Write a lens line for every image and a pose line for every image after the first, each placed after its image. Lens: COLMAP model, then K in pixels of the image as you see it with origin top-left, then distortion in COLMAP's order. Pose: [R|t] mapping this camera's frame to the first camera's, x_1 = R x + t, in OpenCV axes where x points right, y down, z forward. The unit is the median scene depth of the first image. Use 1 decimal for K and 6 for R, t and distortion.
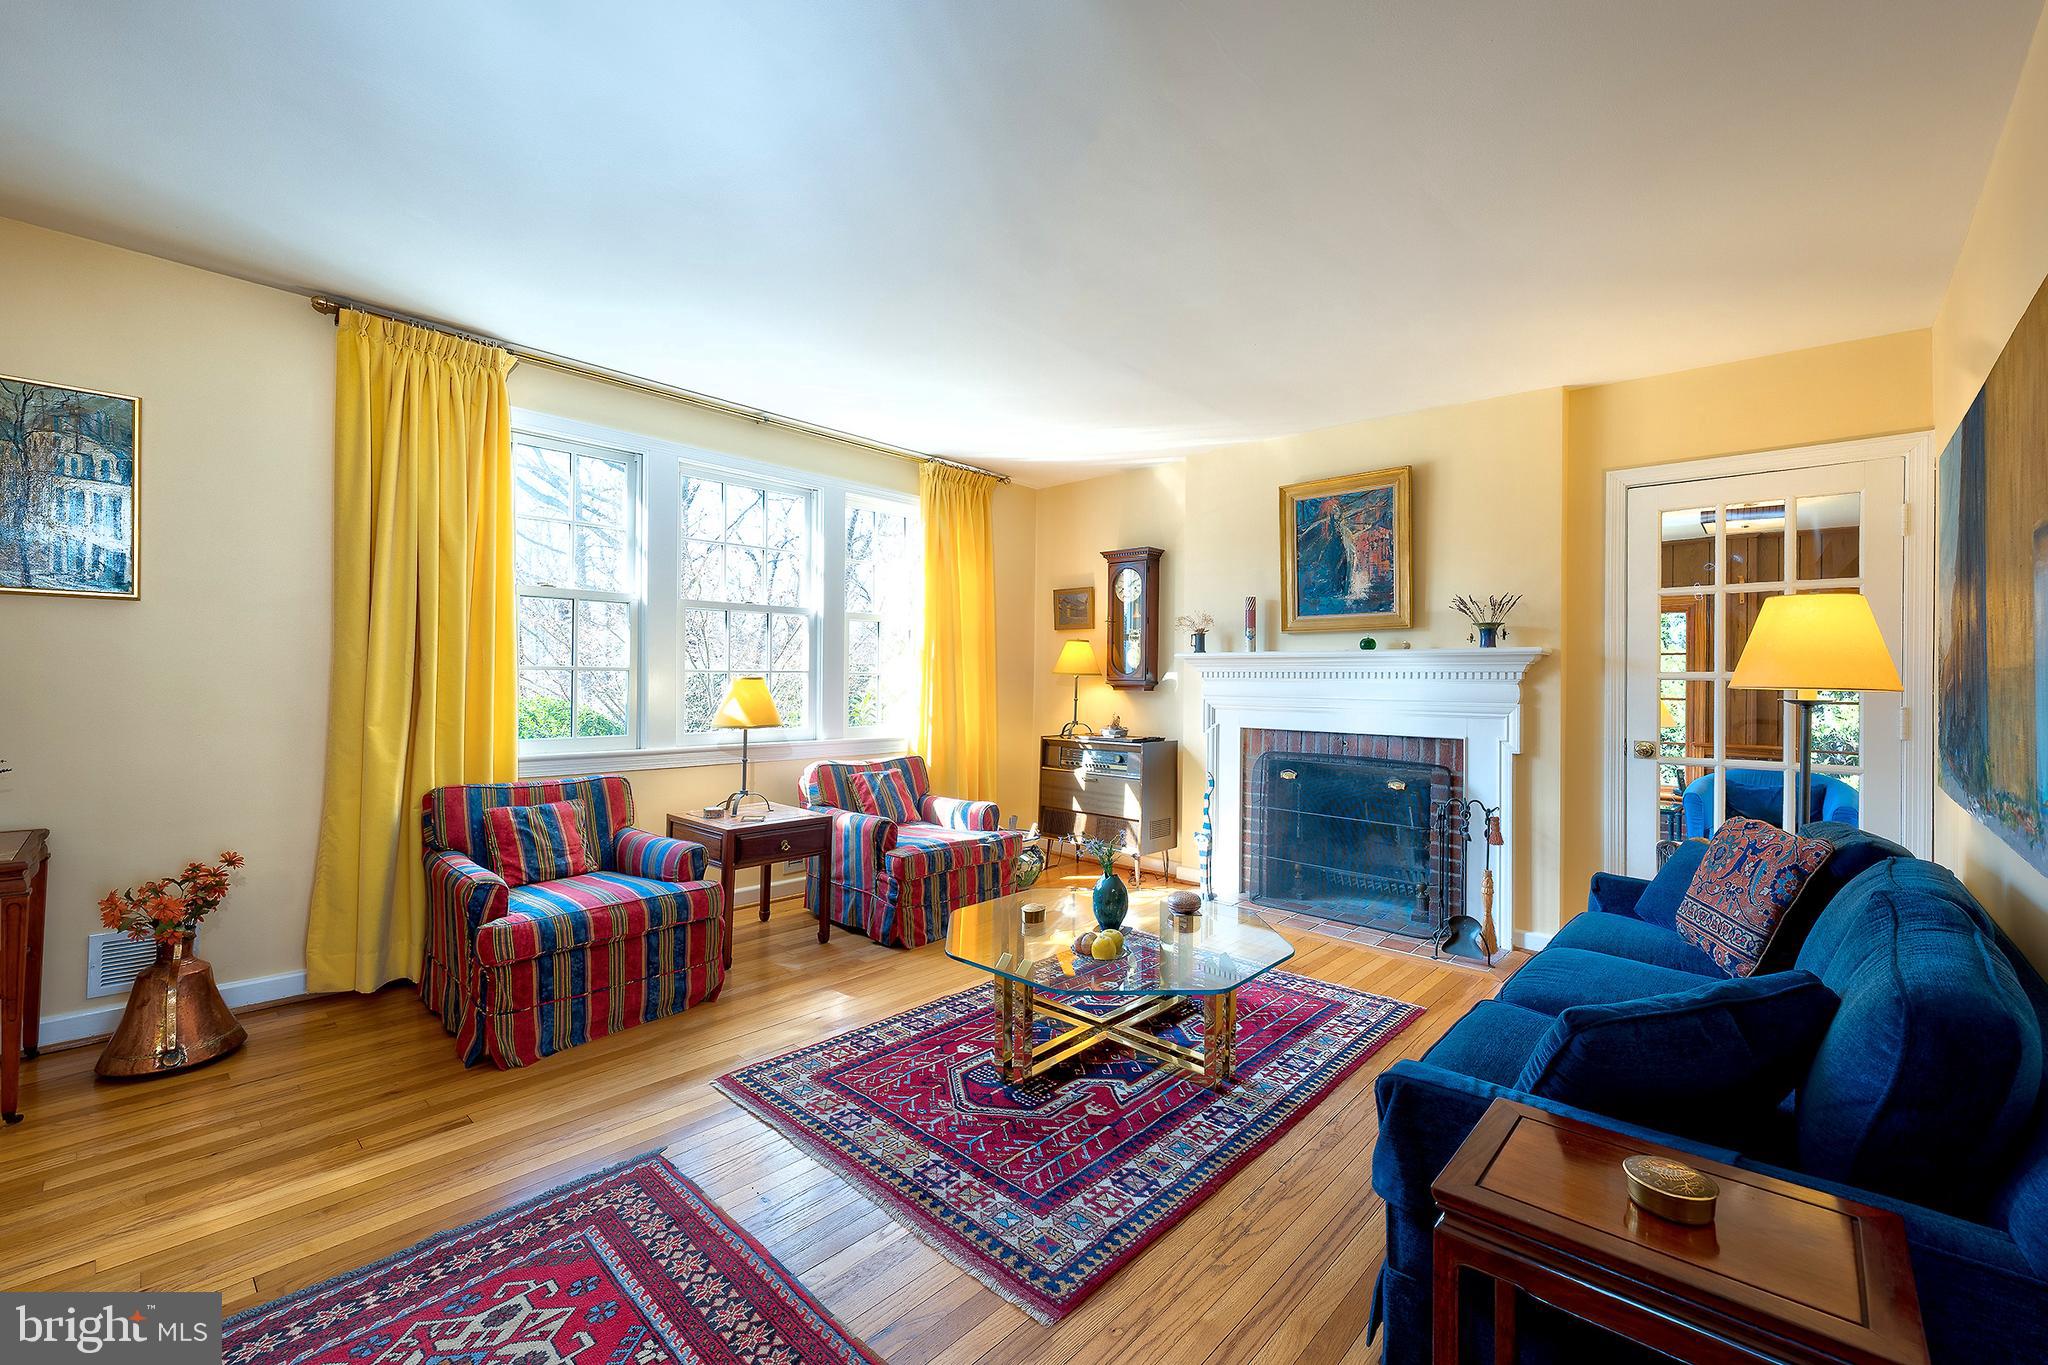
lens RADIAL K [[850.7, 0, 1025.6], [0, 850.7, 669.2], [0, 0, 1]] dist [-0.002212, -0.000405]
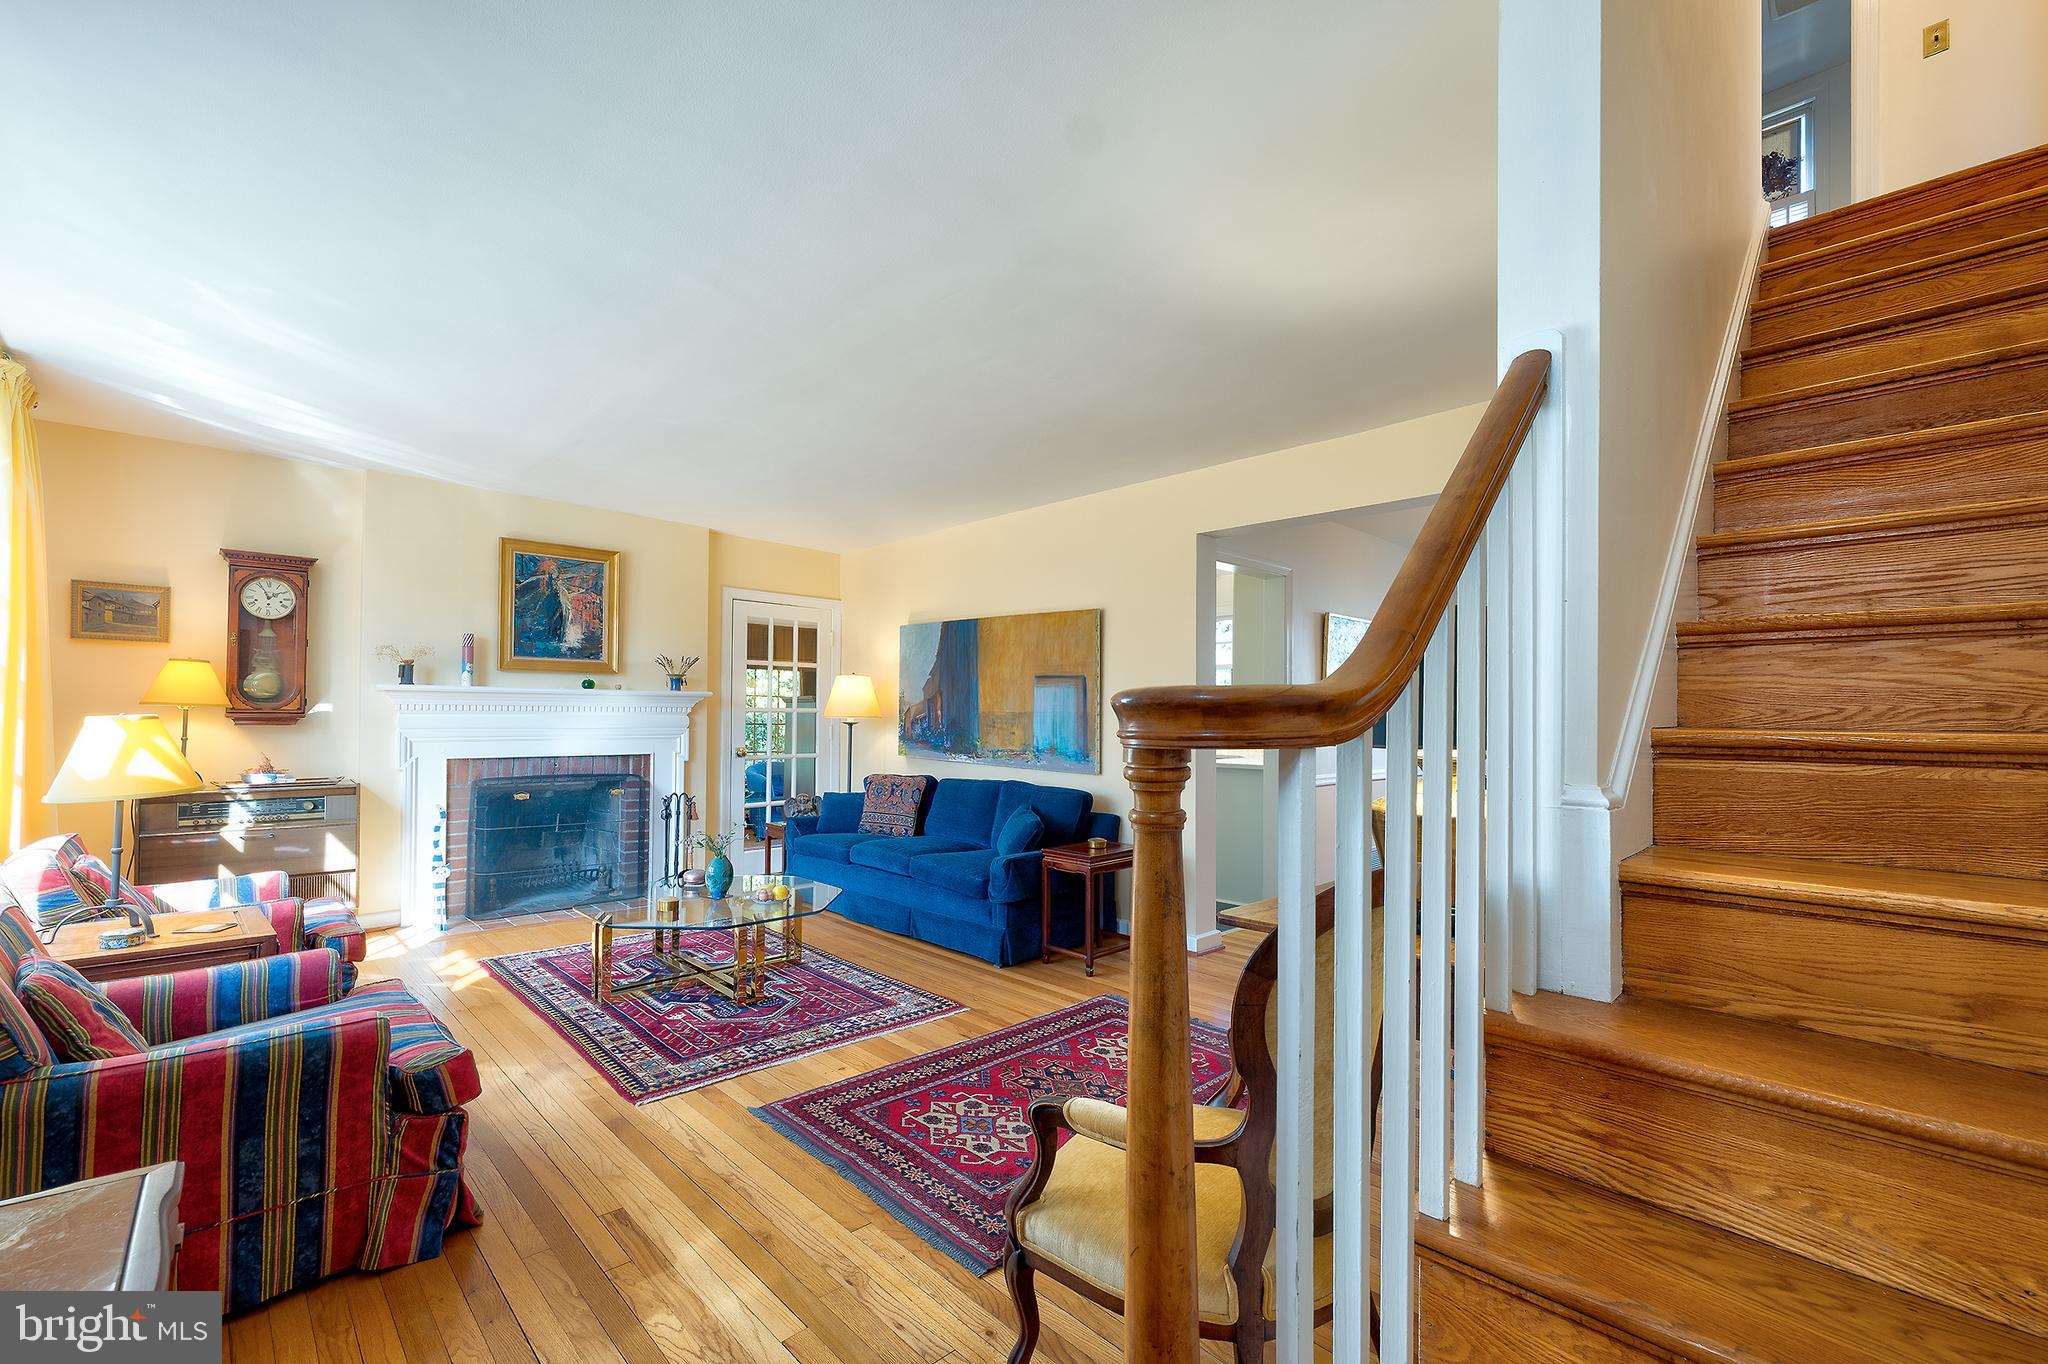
lens RADIAL K [[850.7, 0, 1026.7], [0, 850.7, 695.2], [0, 0, 1]] dist [-0.002212, -0.000405]
pose [[0.056552, 0.012275, 0.998324, -0.886462], [-0.020152, 0.999735, -0.011151, -0.013136], [-0.998196, -0.019488, 0.056784, 0.295440]]
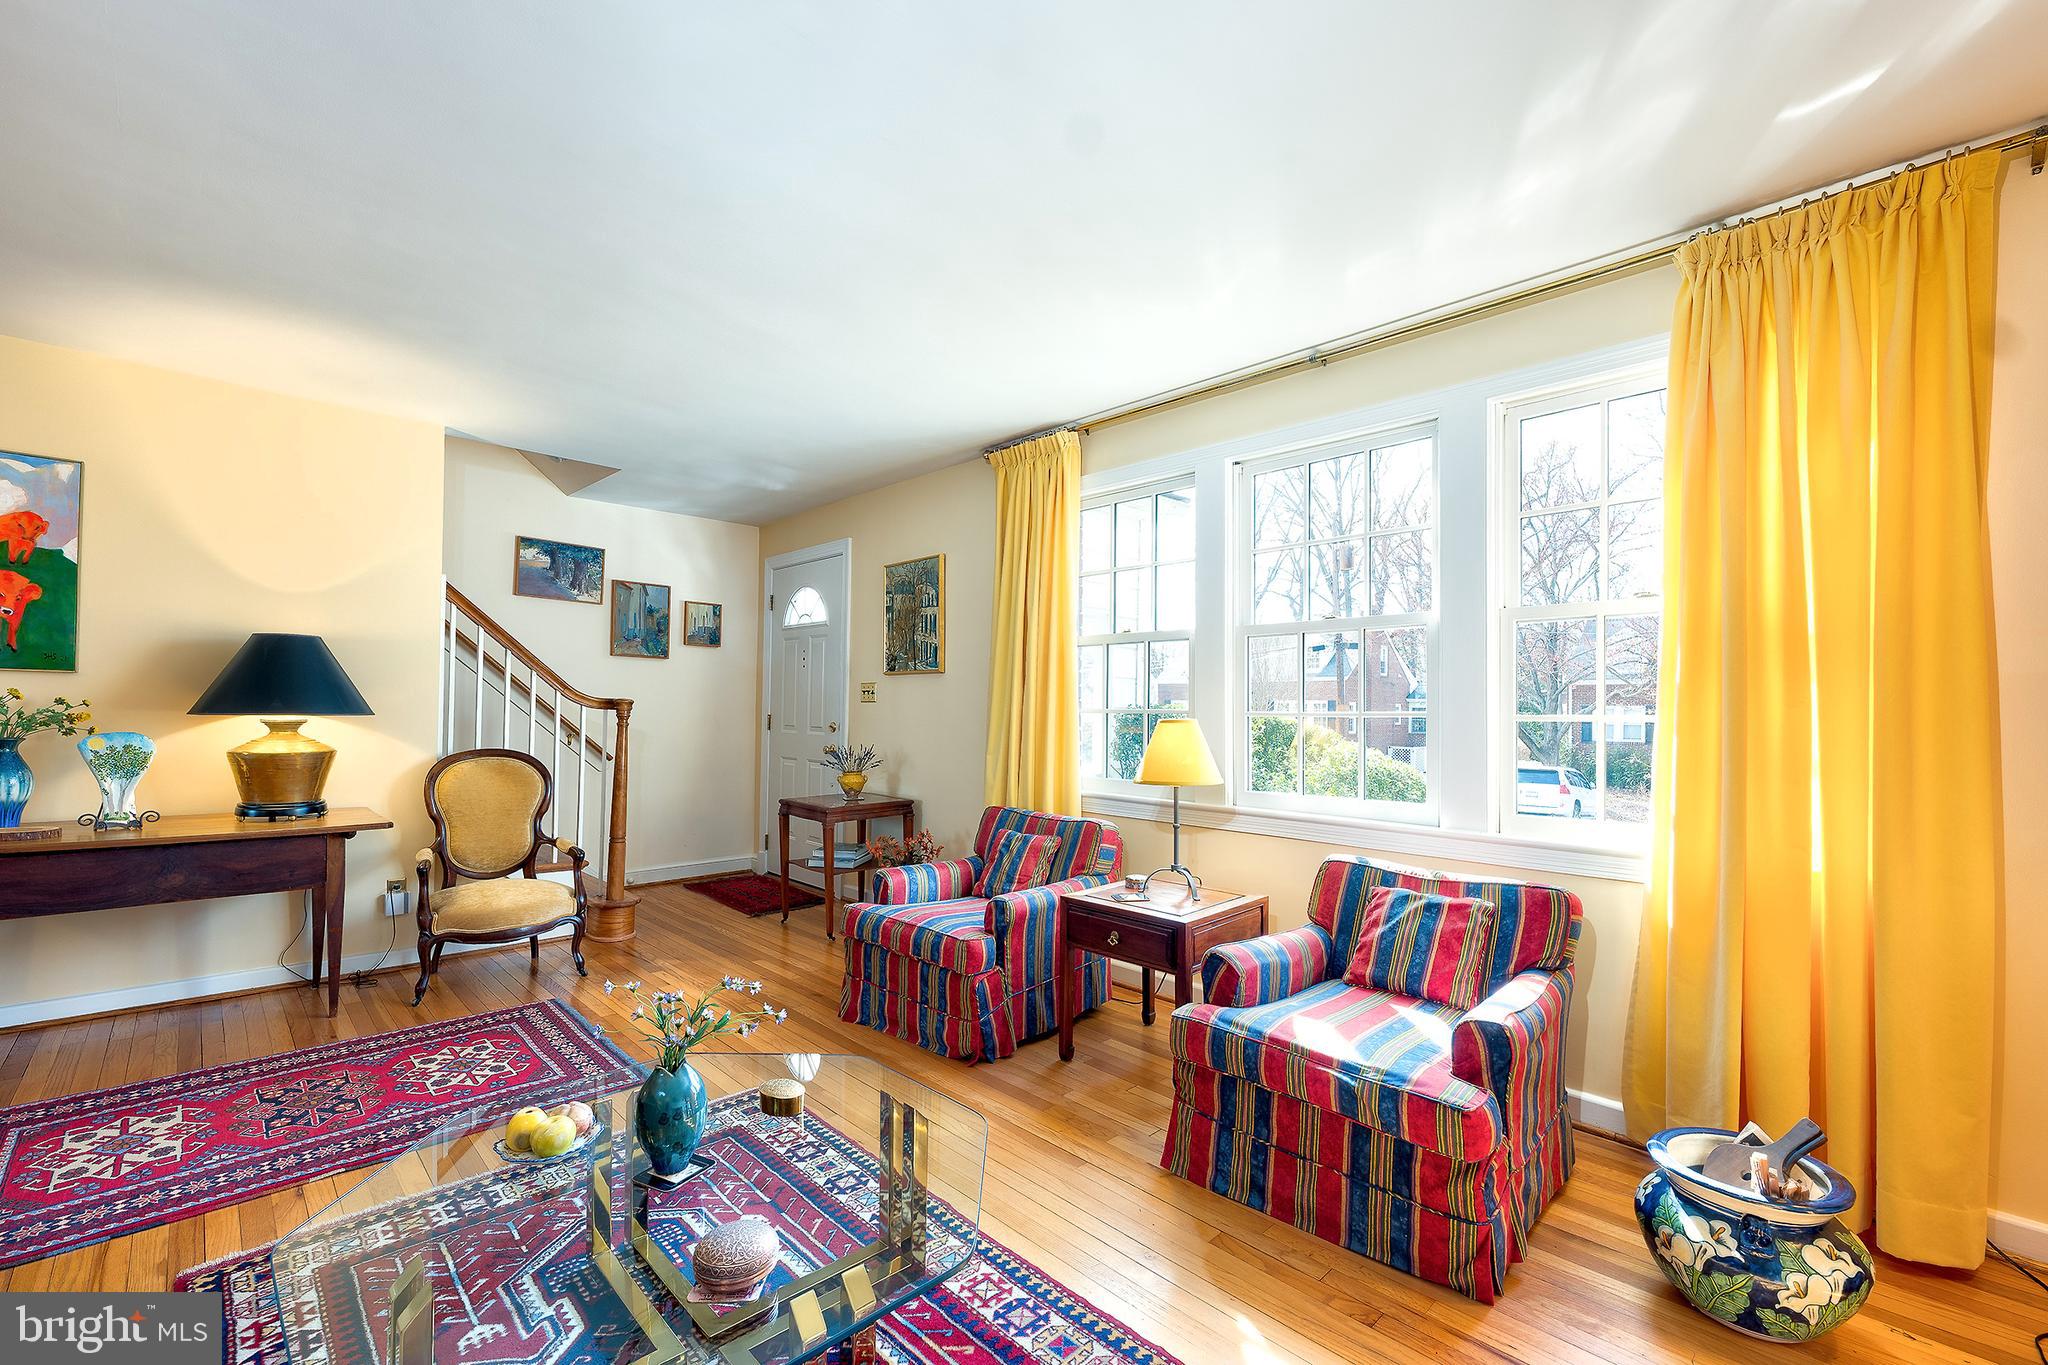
lens RADIAL K [[850.7, 0, 1045.9], [0, 850.7, 728.1], [0, 0, 1]] dist [-0.002212, -0.000405]
pose [[-0.040430, 0.005644, -0.999166, 0.445953], [-0.004696, 0.999972, 0.005839, 0.010887], [0.999171, 0.004928, -0.040402, 0.883095]]
